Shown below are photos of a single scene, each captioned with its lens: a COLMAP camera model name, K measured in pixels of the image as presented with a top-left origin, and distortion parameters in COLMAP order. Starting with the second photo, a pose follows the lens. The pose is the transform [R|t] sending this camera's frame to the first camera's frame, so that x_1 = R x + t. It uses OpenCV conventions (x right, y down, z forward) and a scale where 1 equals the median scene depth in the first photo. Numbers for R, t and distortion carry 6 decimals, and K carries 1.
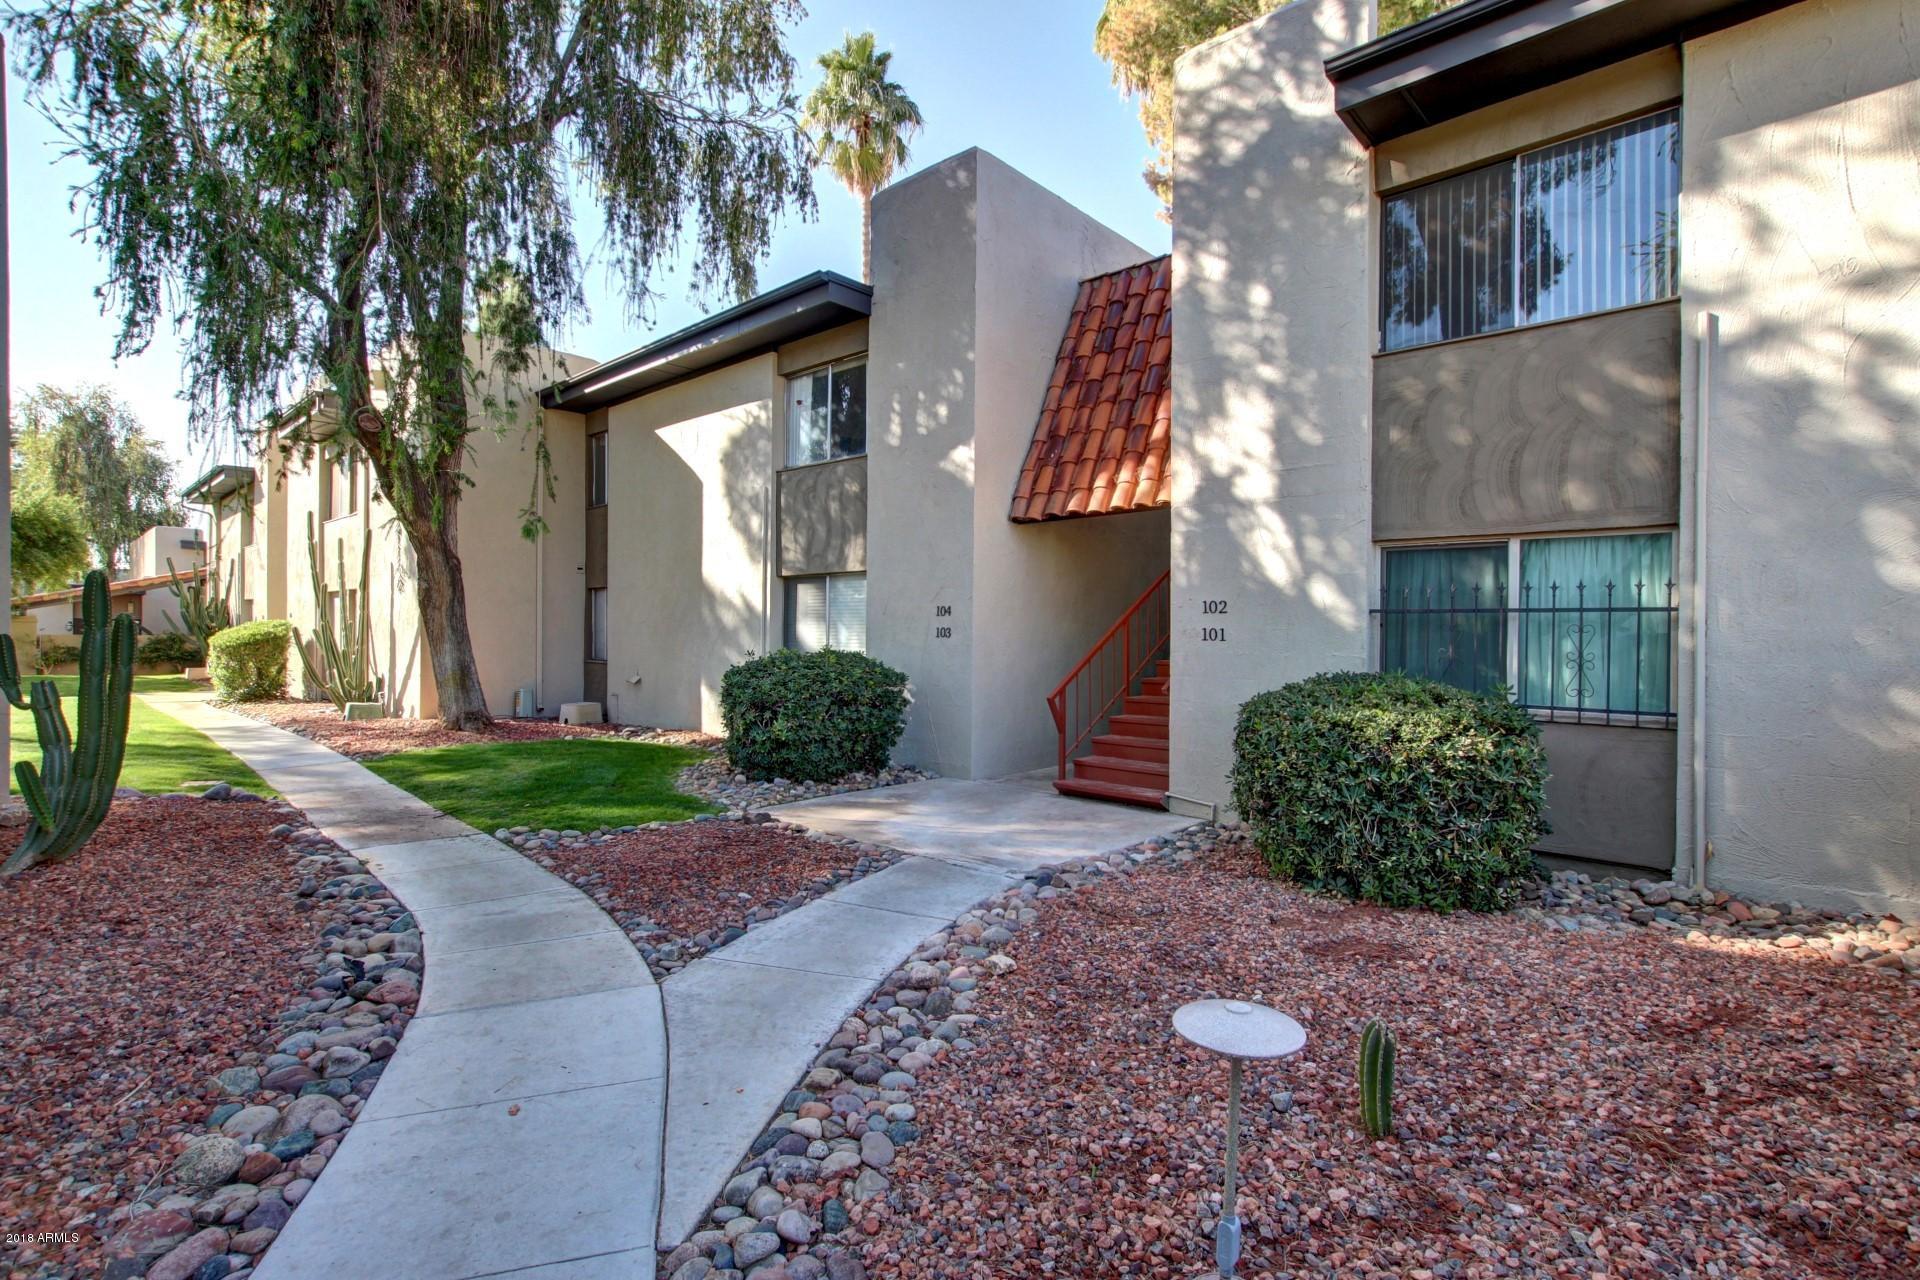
lens RADIAL K [[898.9, 0, 964.5], [0, 898.9, 642.5], [0, 0, 1]] dist [-0.019188, 0.000552]
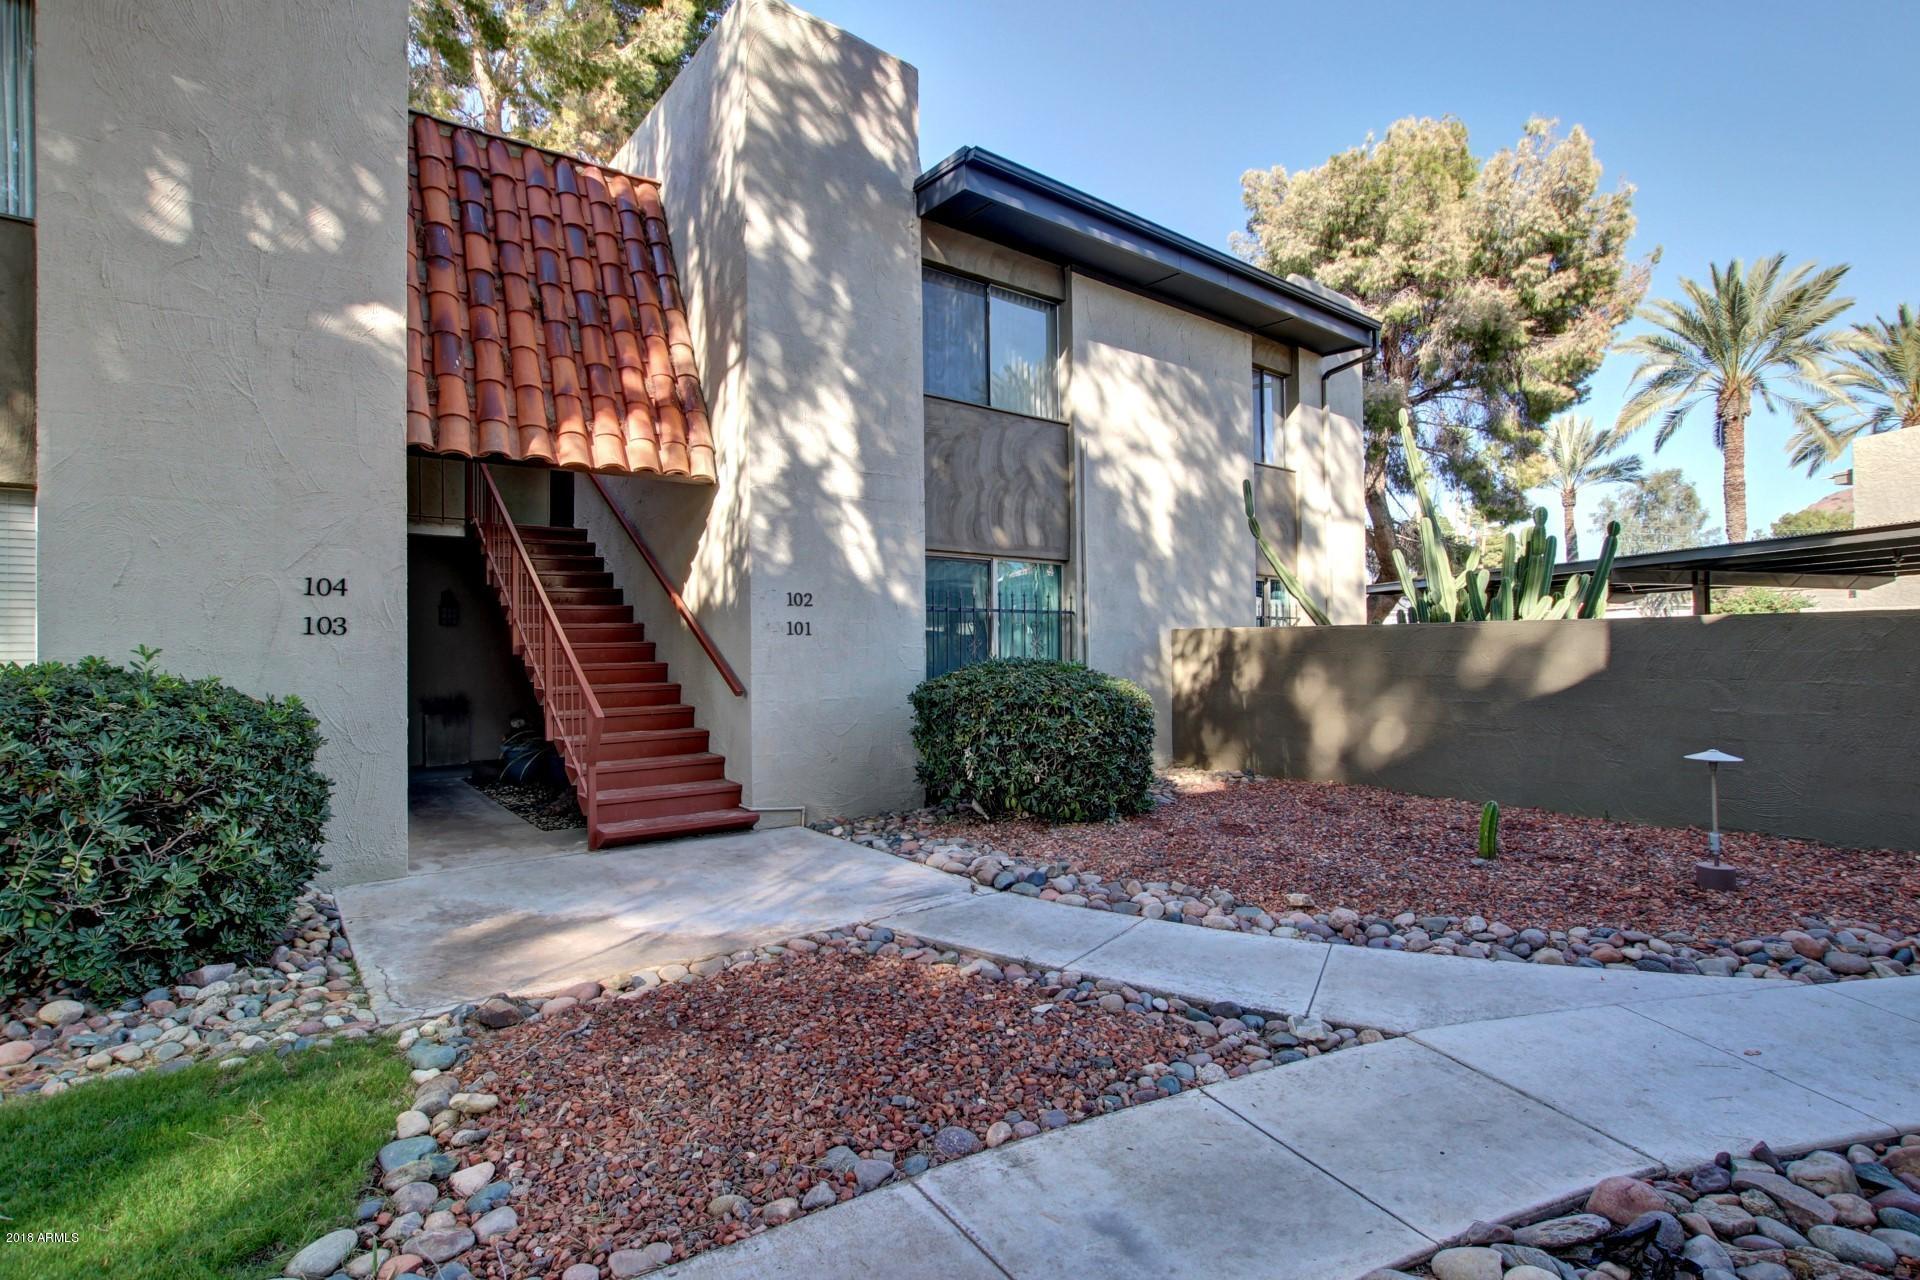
lens RADIAL K [[914.6, 0, 960.7], [0, 914.6, 647.2], [0, 0, 1]] dist [-0.030360, 0.000412]
pose [[0.160112, -0.009167, 0.987056, -0.775646], [0.019786, 0.999786, 0.006076, 0.009951], [-0.986900, 0.018557, 0.160260, 0.805203]]
